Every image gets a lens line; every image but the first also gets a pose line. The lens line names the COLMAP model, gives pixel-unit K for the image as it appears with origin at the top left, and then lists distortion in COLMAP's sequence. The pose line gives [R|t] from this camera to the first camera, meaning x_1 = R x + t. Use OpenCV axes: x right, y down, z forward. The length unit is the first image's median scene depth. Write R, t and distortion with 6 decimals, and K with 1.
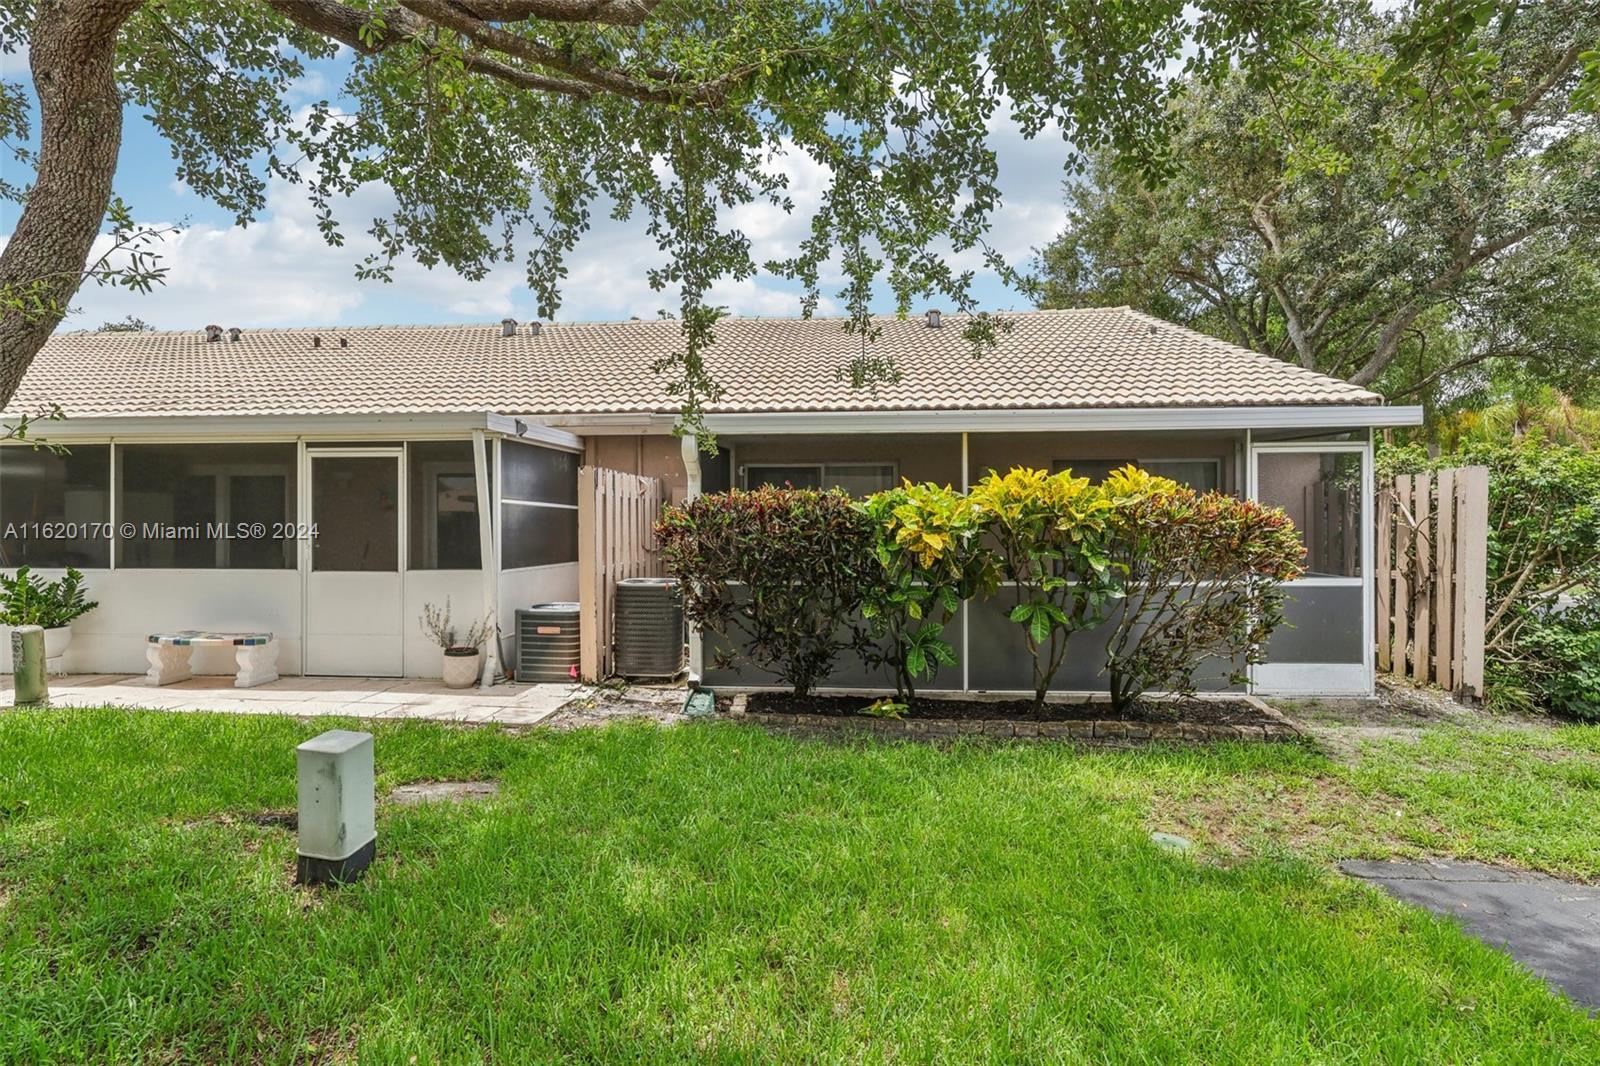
lens RADIAL K [[763.4, 0, 803.0], [0, 763.4, 548.5], [0, 0, 1]] dist [-0.009097, 0.005045]
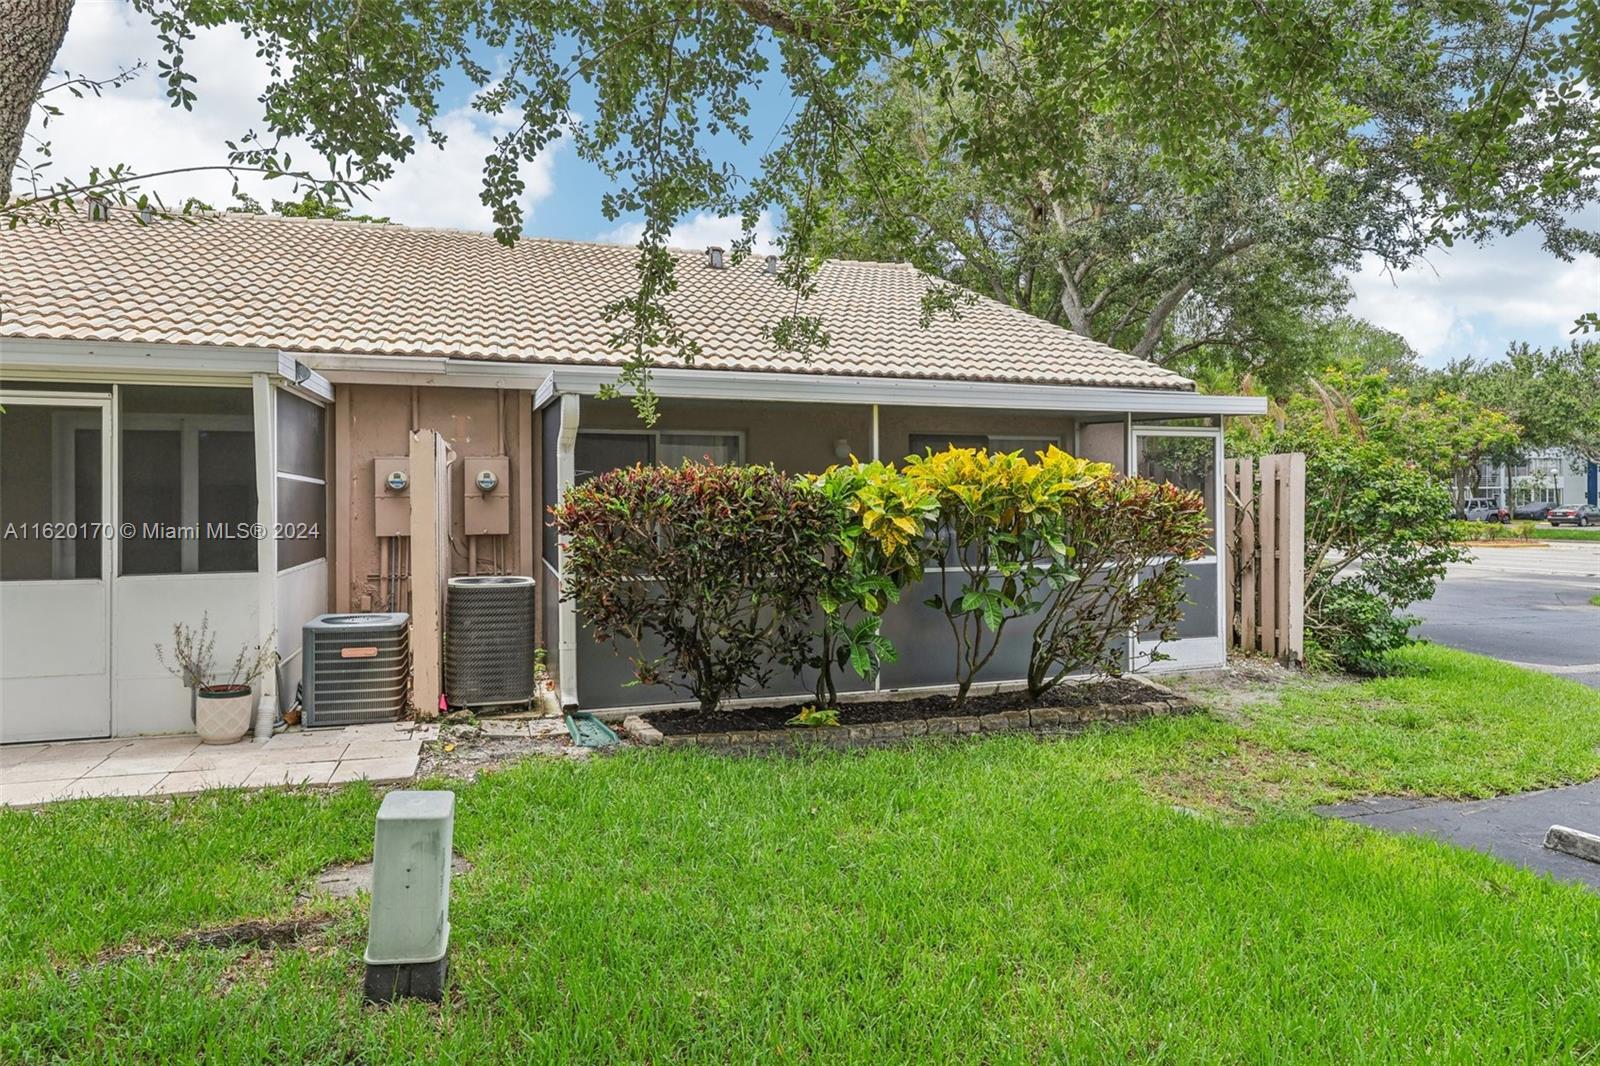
lens RADIAL K [[955.7, 0, 803.6], [0, 955.7, 521.6], [0, 0, 1]] dist [0.000326, -0.005495]
pose [[0.922773, -0.008557, 0.385249, -0.307512], [0.012271, 0.999899, -0.007182, -0.006371], [-0.385149, 0.011355, 0.922785, -0.009256]]
